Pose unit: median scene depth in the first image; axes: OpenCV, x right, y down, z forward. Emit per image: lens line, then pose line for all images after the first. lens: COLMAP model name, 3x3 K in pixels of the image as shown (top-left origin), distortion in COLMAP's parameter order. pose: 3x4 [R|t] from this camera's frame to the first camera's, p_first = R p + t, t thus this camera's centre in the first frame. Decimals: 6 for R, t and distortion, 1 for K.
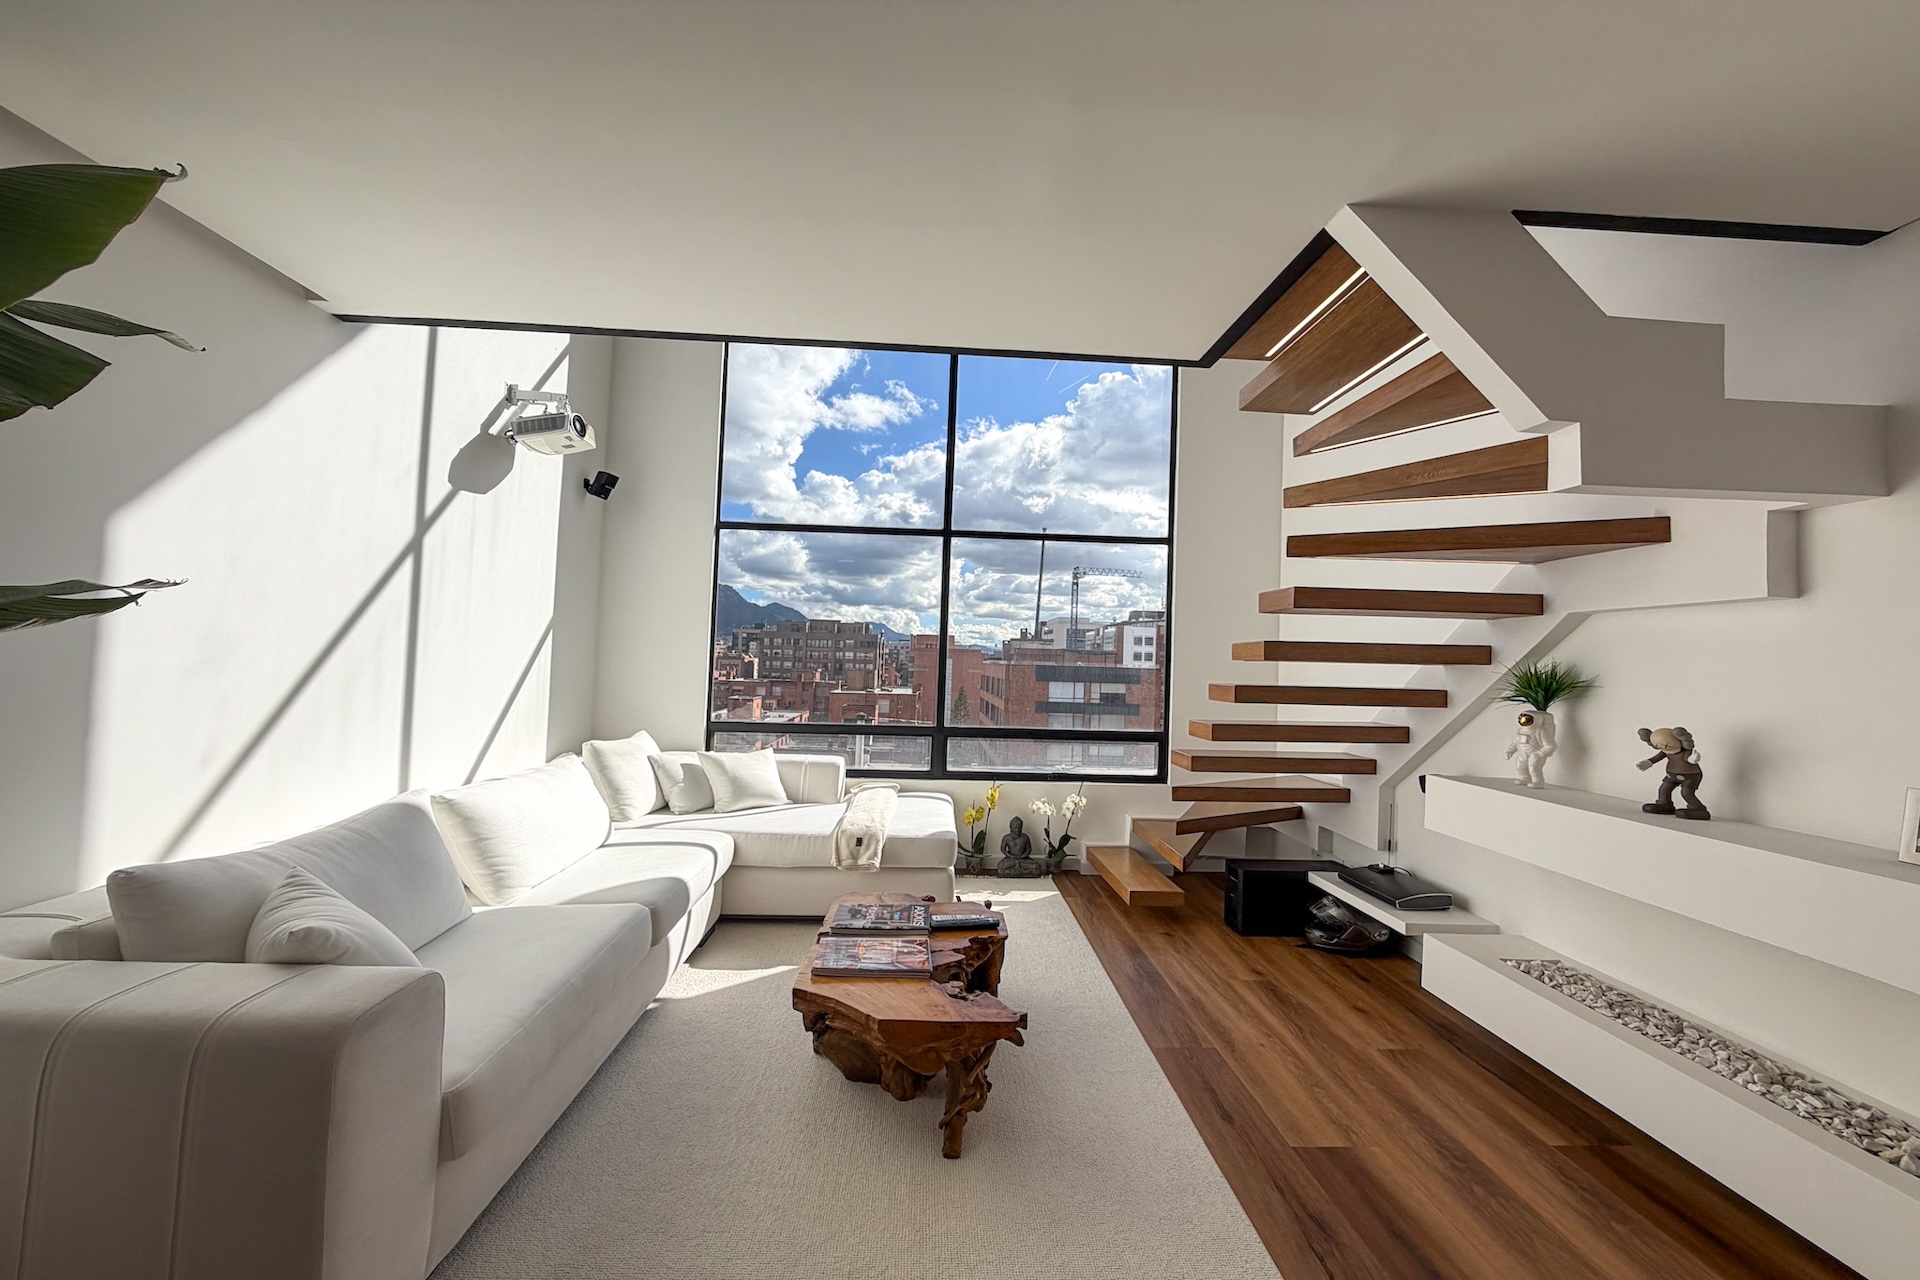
lens RADIAL K [[765.8, 0, 960.0], [0, 765.8, 640.0], [0, 0, 1]] dist [-0.000490, -0.000344]
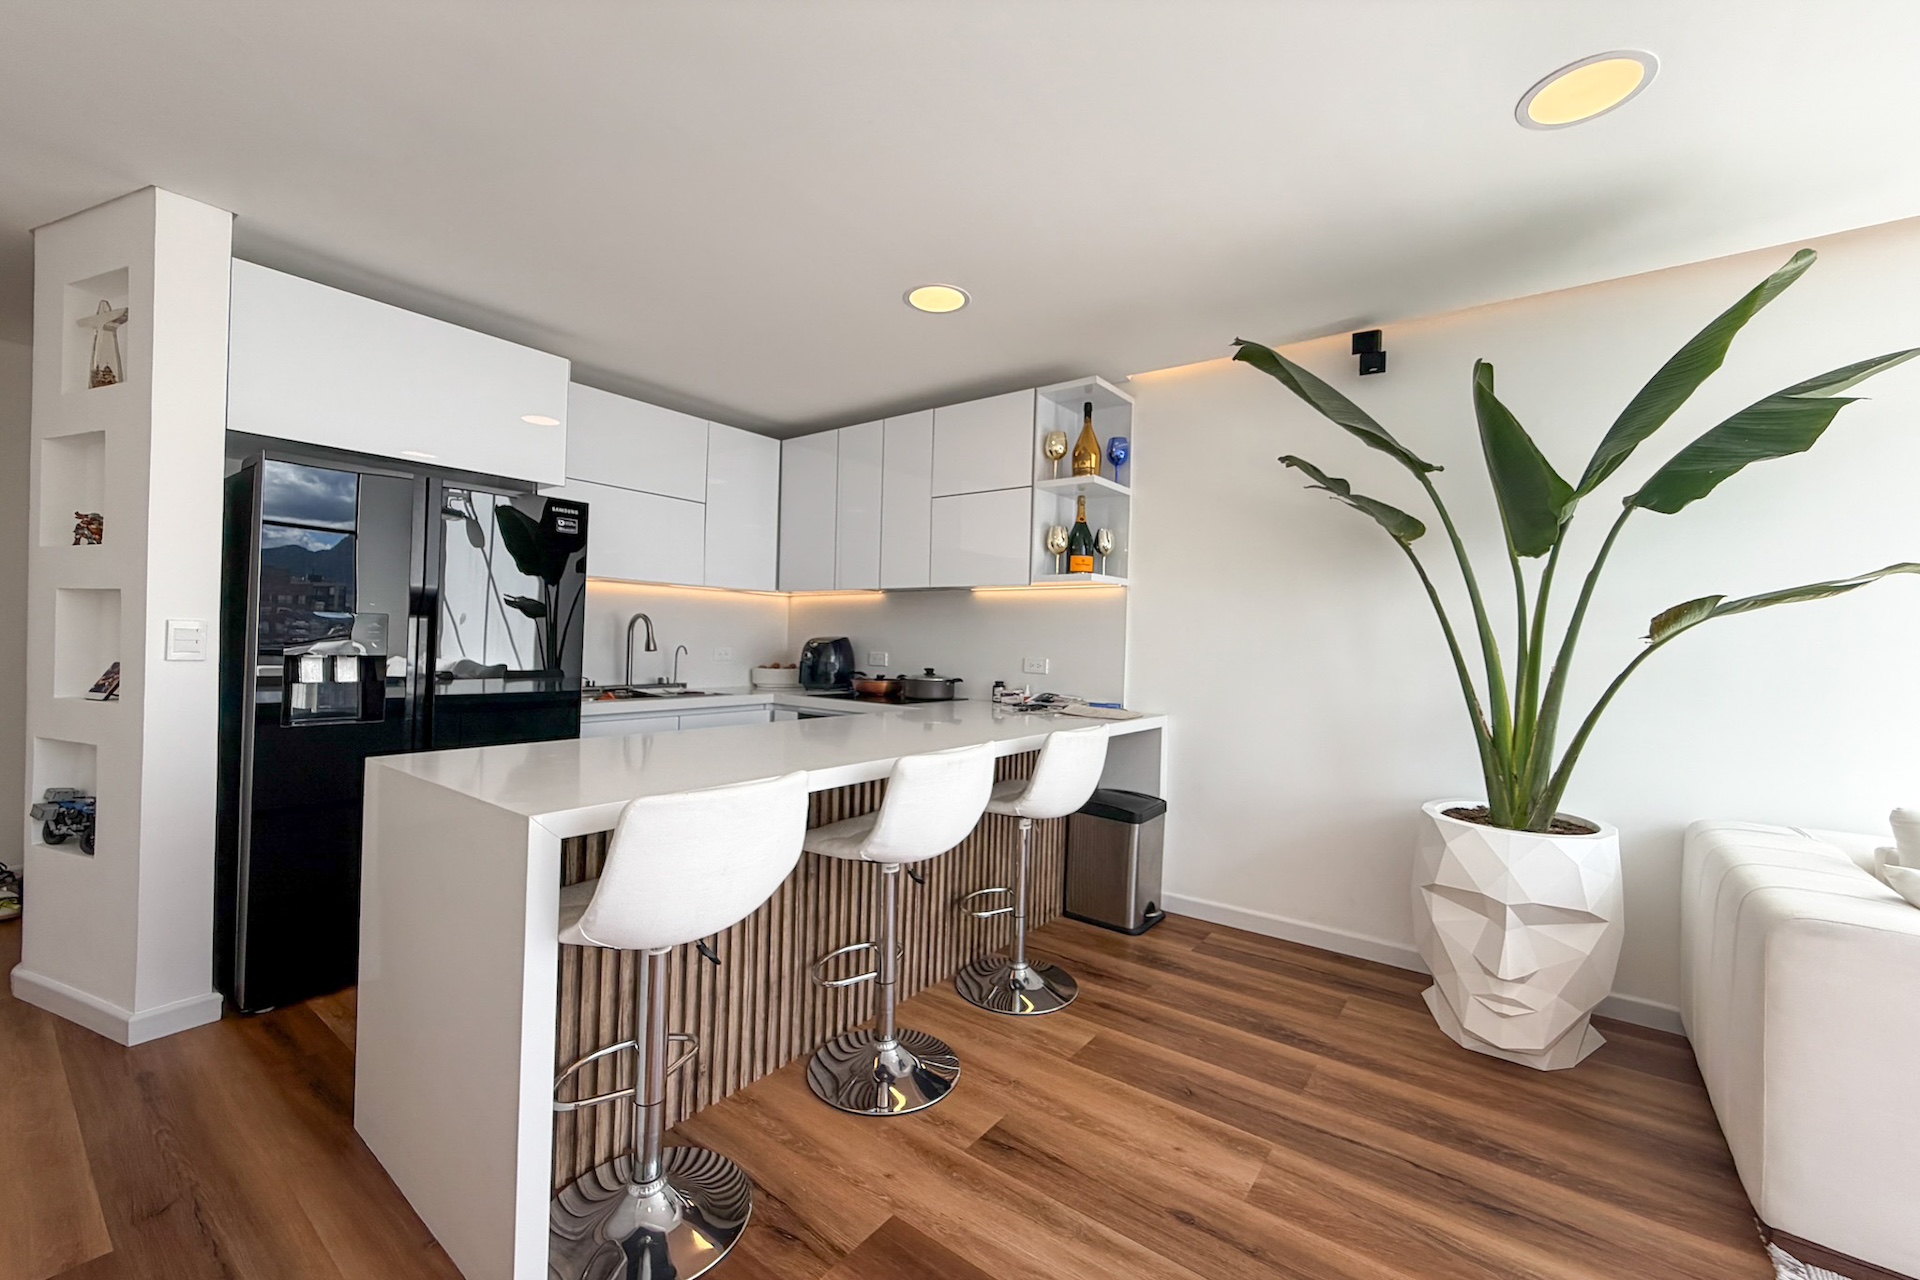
lens RADIAL K [[770.8, 0, 962.6], [0, 770.8, 630.7], [0, 0, 1]] dist [-0.000227, -0.000076]
pose [[-0.638051, -0.054626, -0.768054, 0.338197], [-0.022221, 0.998371, -0.052547, 0.051607], [0.769673, -0.016461, -0.638226, 0.273513]]
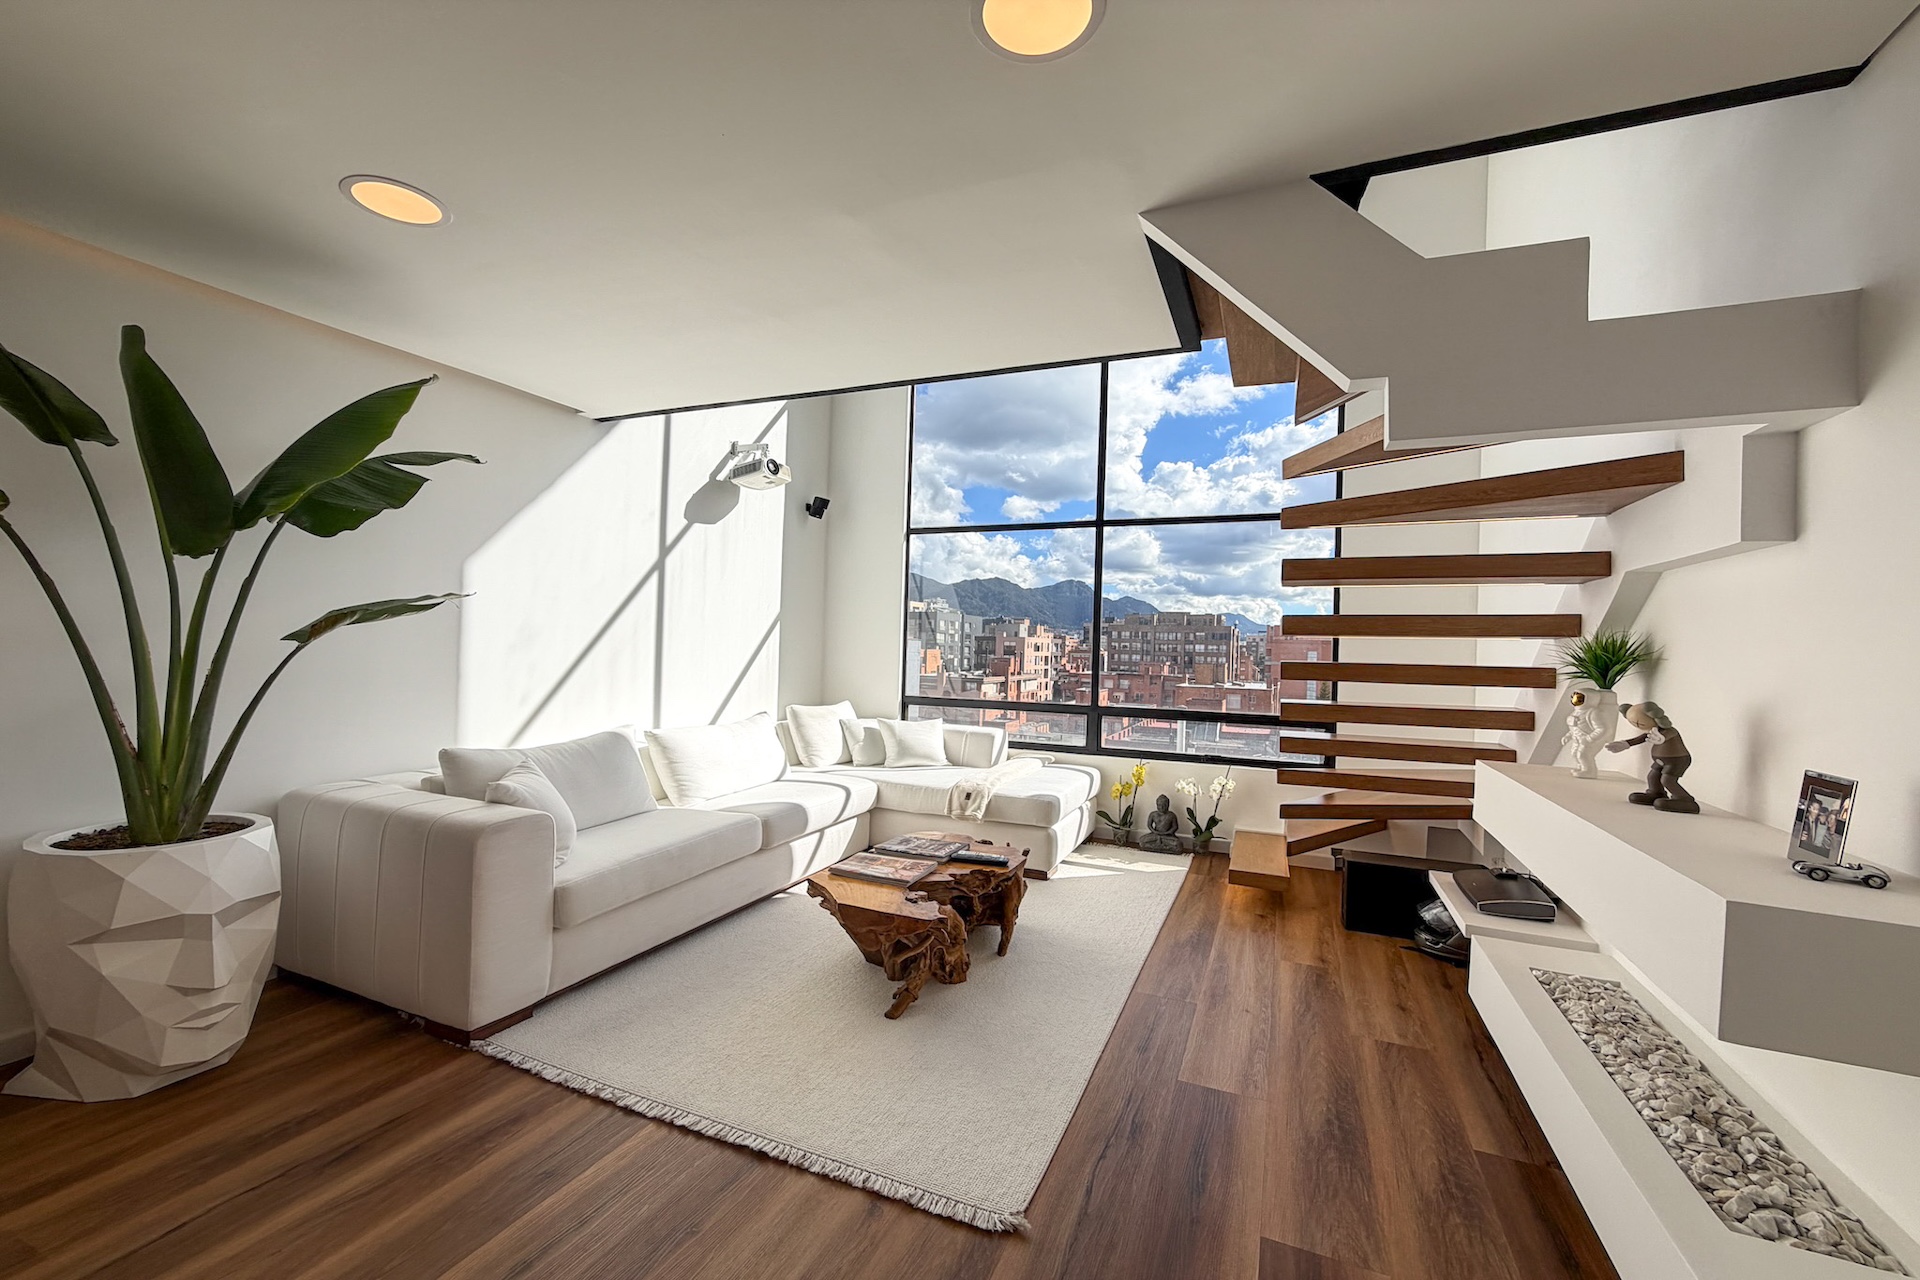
lens RADIAL K [[768.4, 0, 960.0], [0, 768.4, 640.0], [0, 0, 1]] dist [0.000352, -0.000087]
pose [[0.898993, -0.010492, -0.437837, 0.372402], [0.014218, 0.999885, 0.005232, 0.018301], [0.437732, -0.010929, 0.899039, -0.059142]]
